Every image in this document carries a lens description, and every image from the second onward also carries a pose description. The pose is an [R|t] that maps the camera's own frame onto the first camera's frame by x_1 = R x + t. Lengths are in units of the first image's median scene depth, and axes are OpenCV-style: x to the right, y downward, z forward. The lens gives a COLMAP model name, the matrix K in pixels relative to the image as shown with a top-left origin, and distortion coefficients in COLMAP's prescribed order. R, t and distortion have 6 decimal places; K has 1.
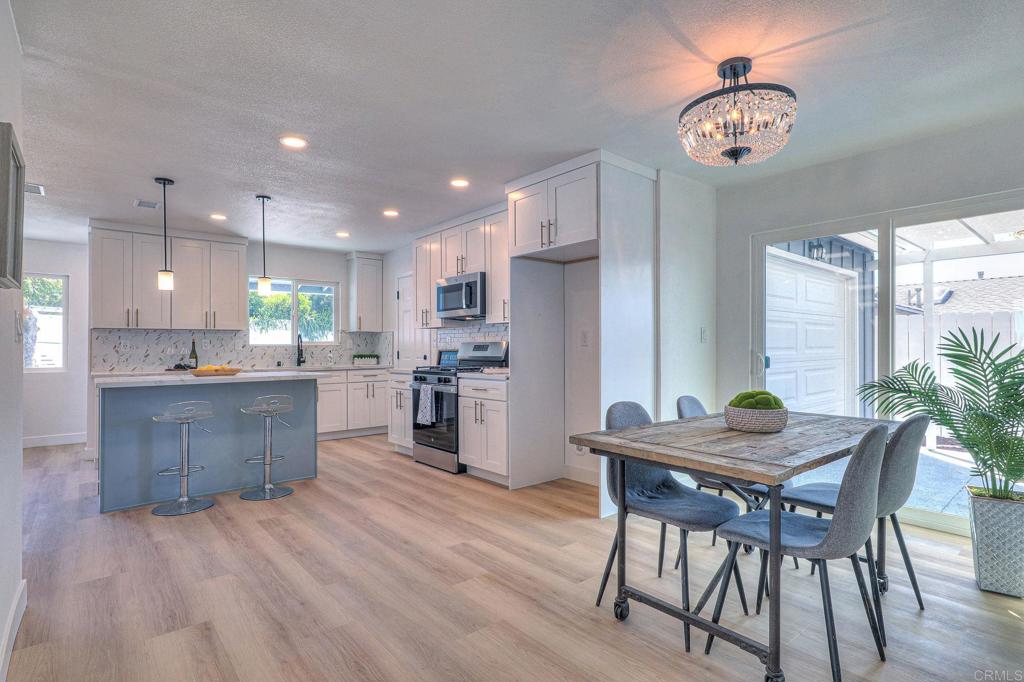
lens RADIAL K [[519.0, 0, 509.2], [0, 519.0, 341.6], [0, 0, 1]] dist [-0.026455, 0.000561]
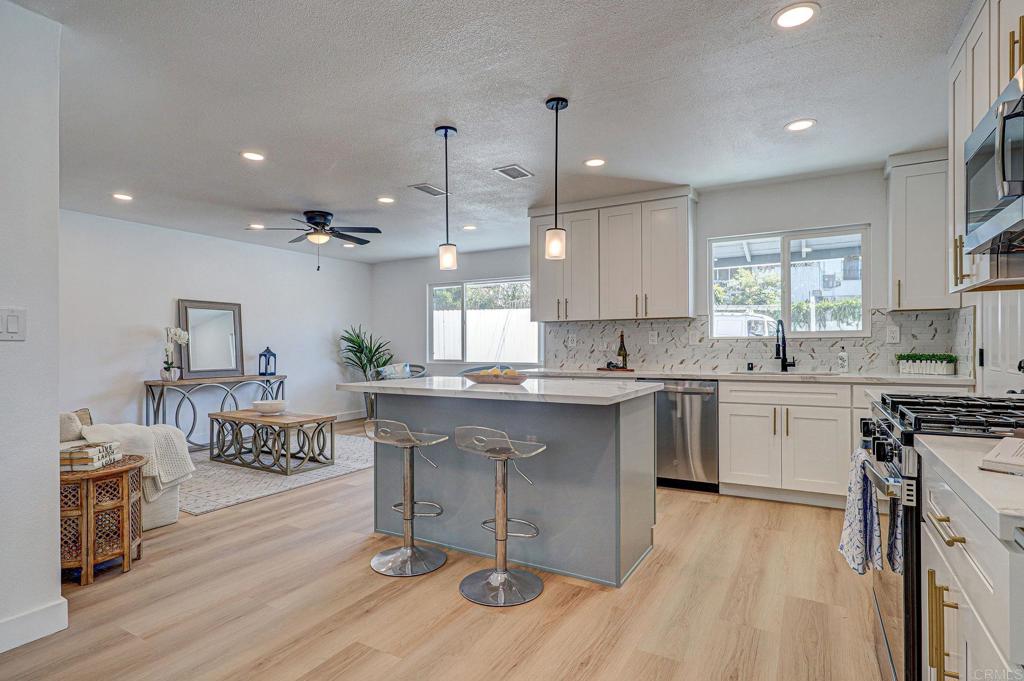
lens RADIAL K [[519.0, 0, 519.0], [0, 519.0, 330.7], [0, 0, 1]] dist [-0.026455, 0.000561]
pose [[0.346128, -0.019484, -0.937985, 0.075104], [0.015275, 0.999769, -0.015130, 0.004070], [0.938063, -0.009091, 0.346346, 0.582412]]
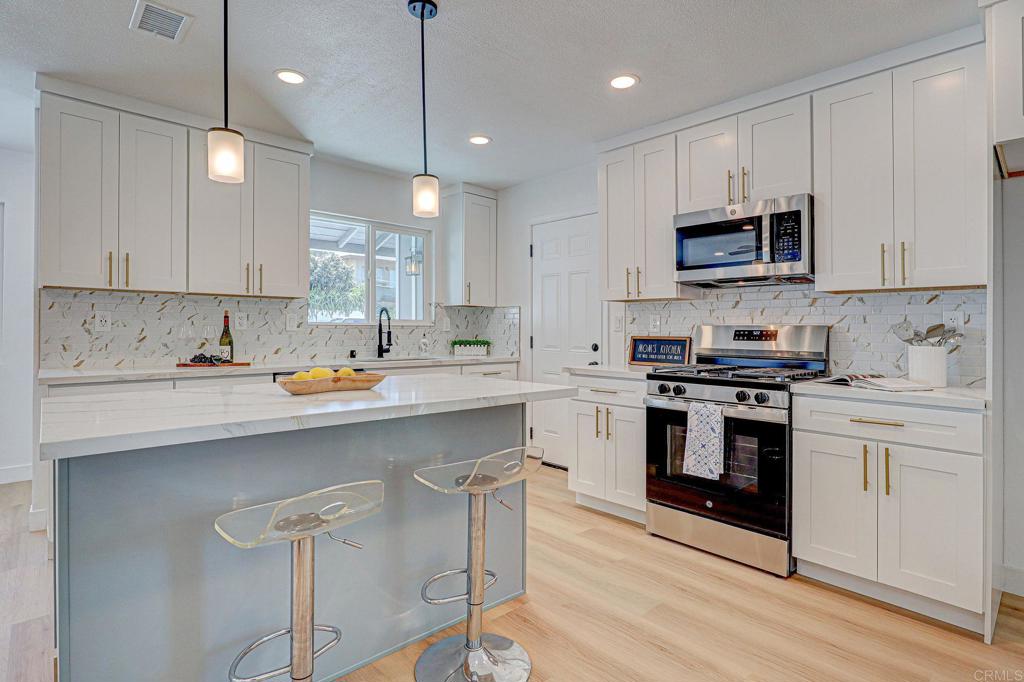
lens RADIAL K [[519.0, 0, 500.6], [0, 519.0, 342.2], [0, 0, 1]] dist [-0.026455, 0.000561]
pose [[0.998472, 0.016333, 0.052785, -0.343402], [-0.018059, 0.999312, 0.032403, 0.005869], [-0.052219, -0.033307, 0.998080, 0.416240]]
